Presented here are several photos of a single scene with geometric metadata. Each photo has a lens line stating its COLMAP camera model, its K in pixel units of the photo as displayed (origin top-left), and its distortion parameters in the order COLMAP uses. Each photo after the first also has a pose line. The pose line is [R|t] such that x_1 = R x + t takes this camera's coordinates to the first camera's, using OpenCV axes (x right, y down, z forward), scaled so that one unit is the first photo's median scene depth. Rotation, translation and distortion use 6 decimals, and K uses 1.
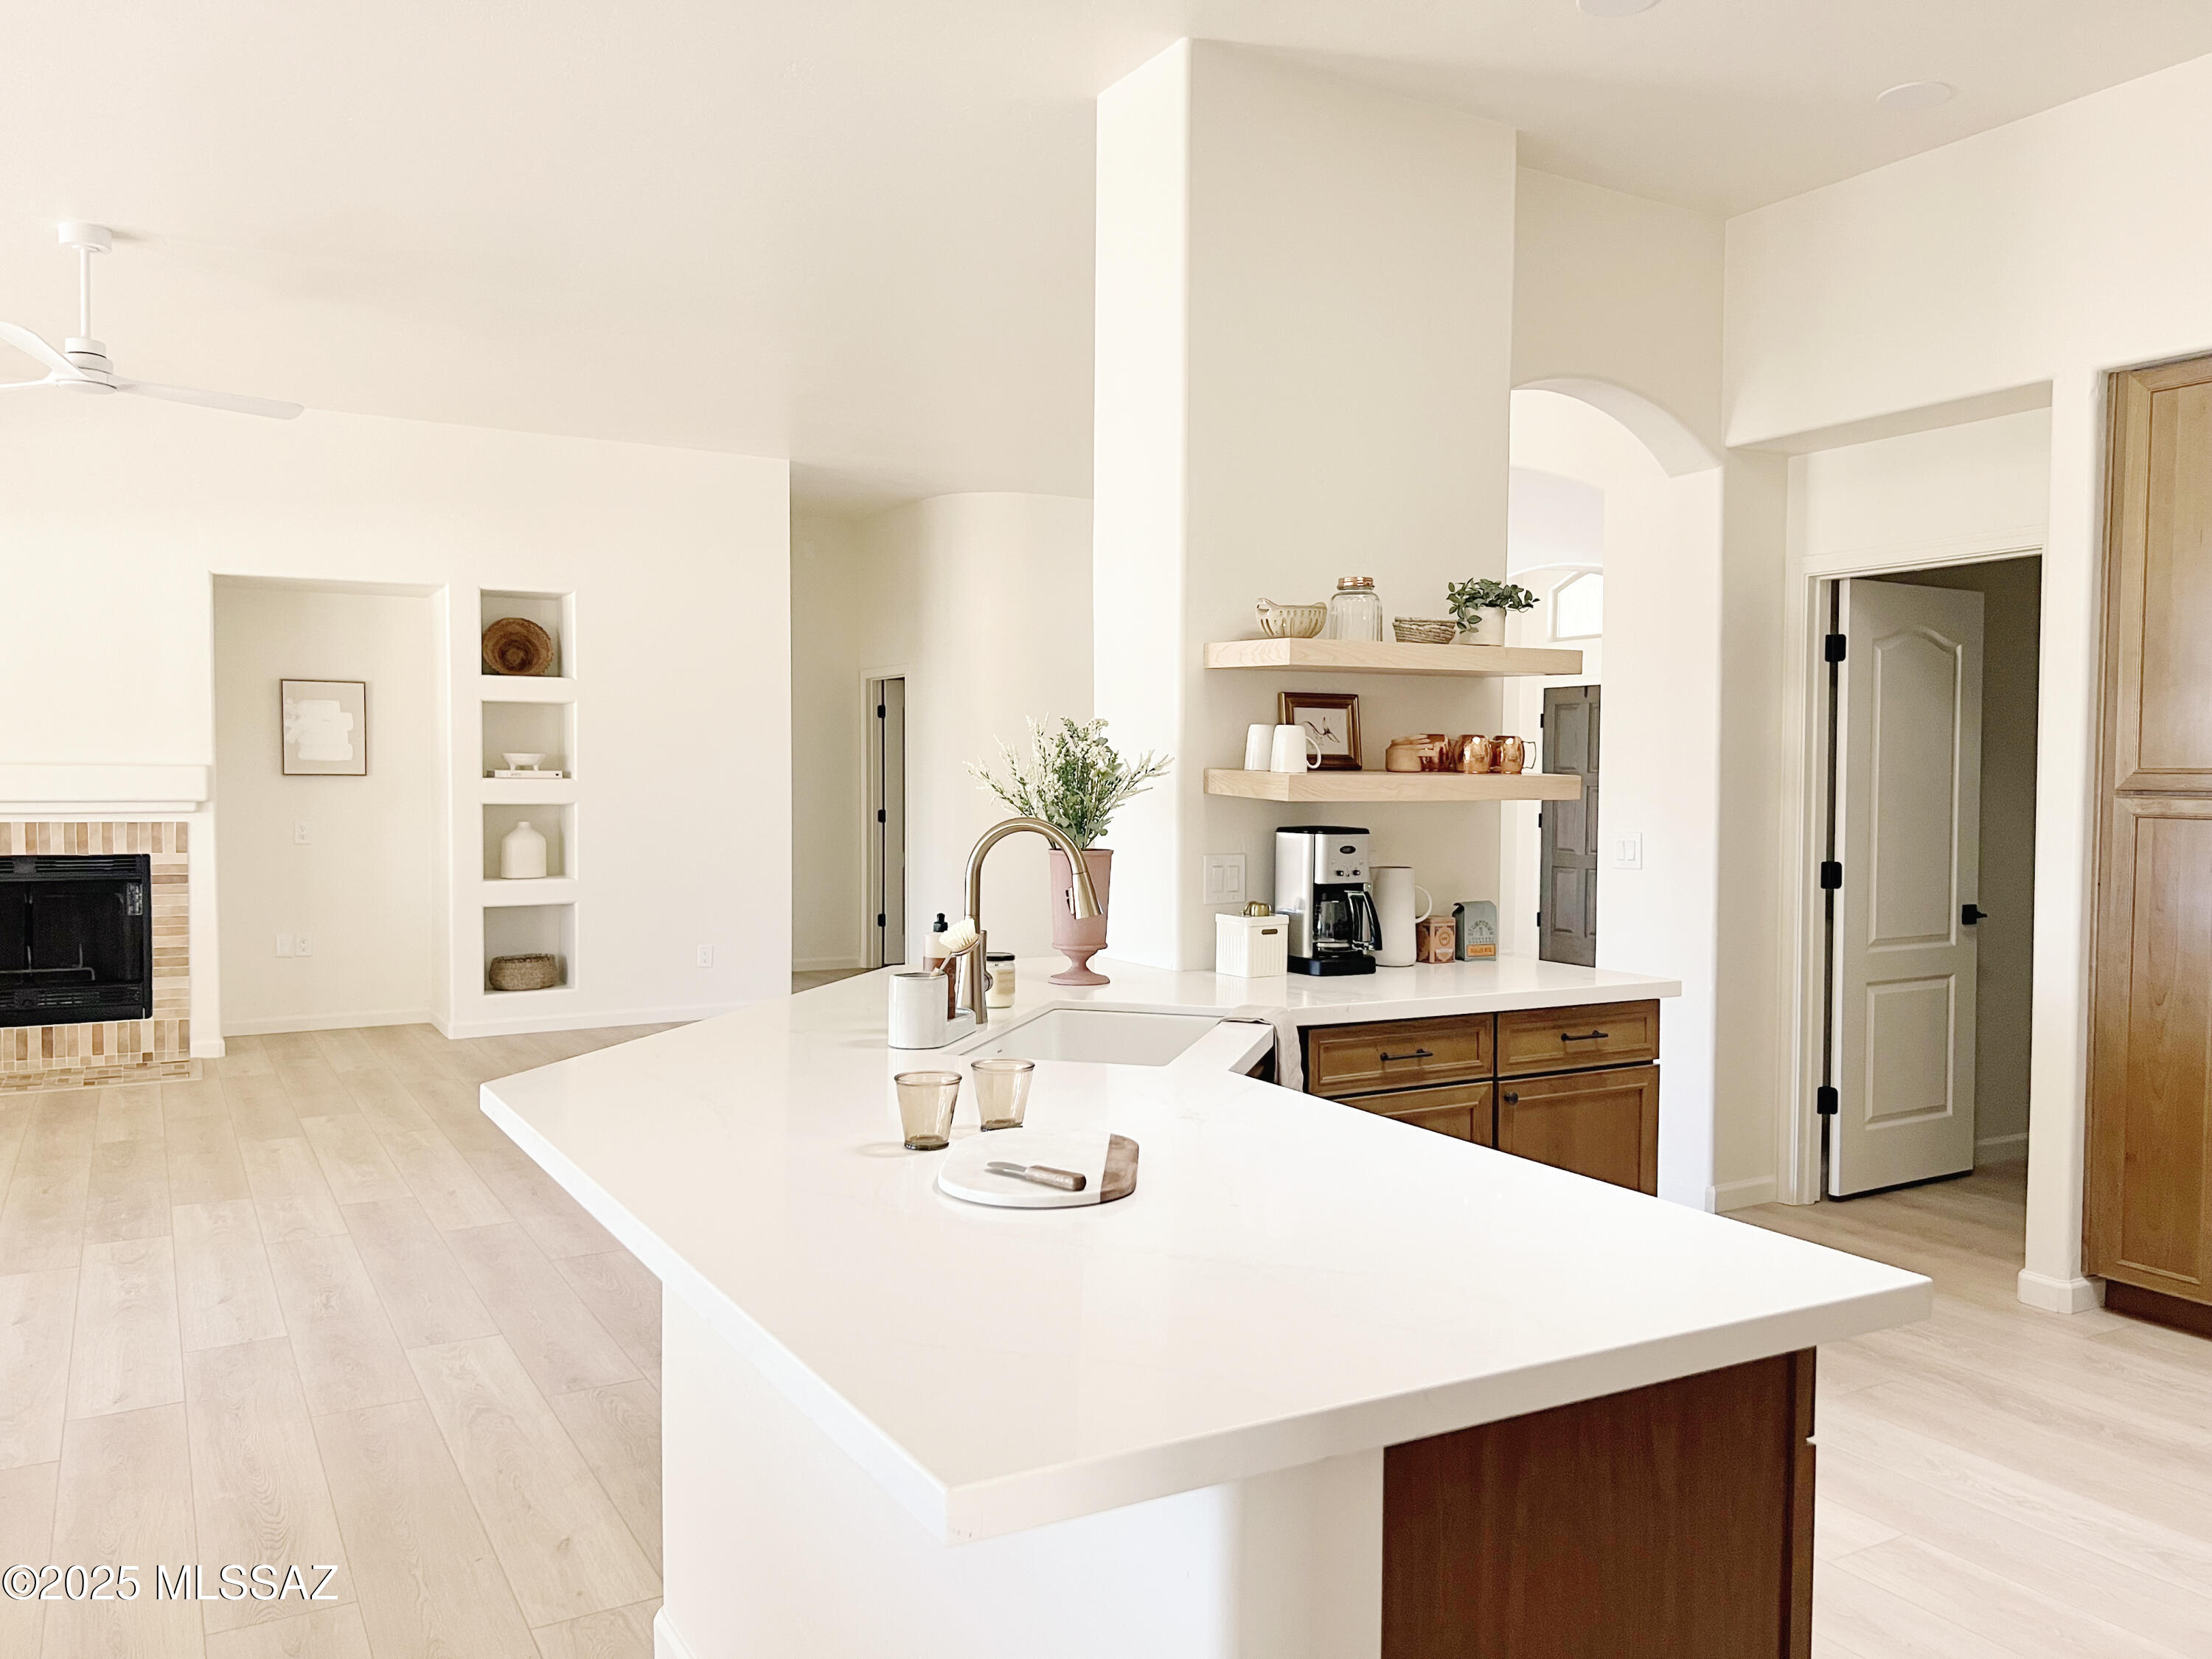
lens RADIAL K [[1640.6, 0, 1111.2], [0, 1640.6, 842.0], [0, 0, 1]] dist [0.062240, -0.070403]
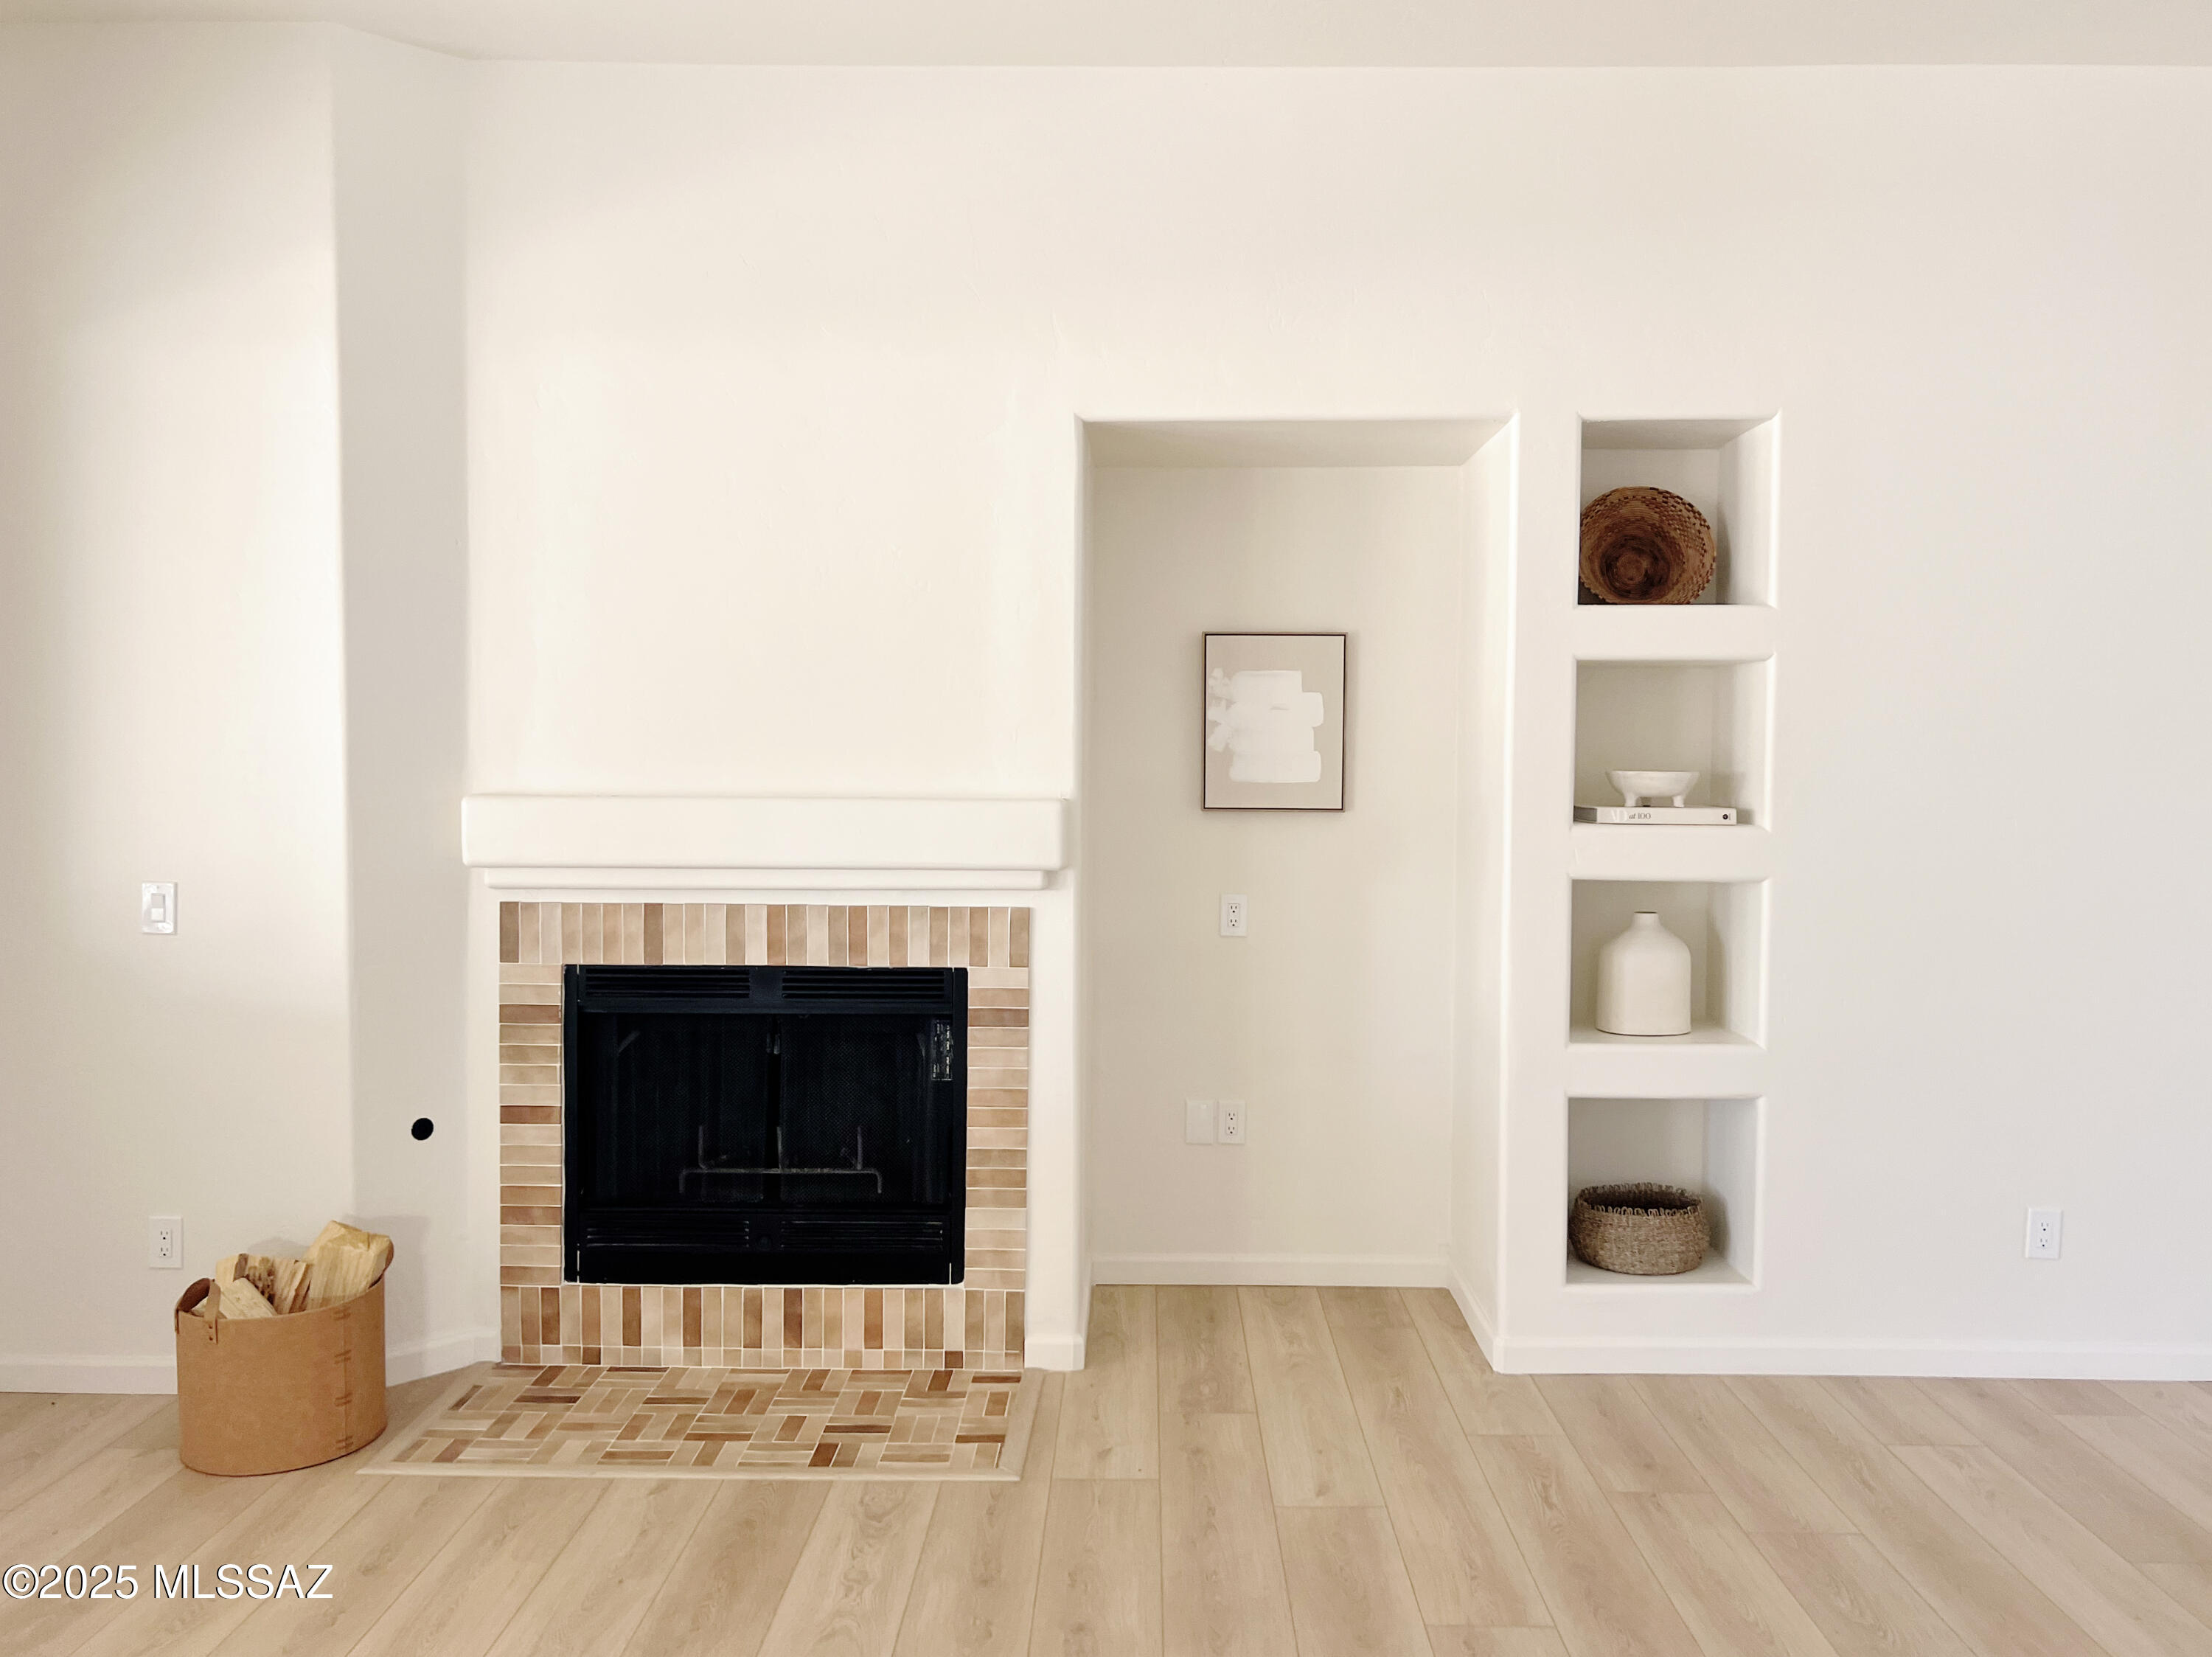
lens RADIAL K [[1679.6, 0, 1134.4], [0, 1679.6, 825.4], [0, 0, 1]] dist [0.127579, -0.254726]
pose [[0.860807, 0.021351, -0.508484, -0.270996], [-0.023041, 0.999730, 0.002971, -0.041247], [0.508410, 0.009158, 0.861066, 0.583373]]
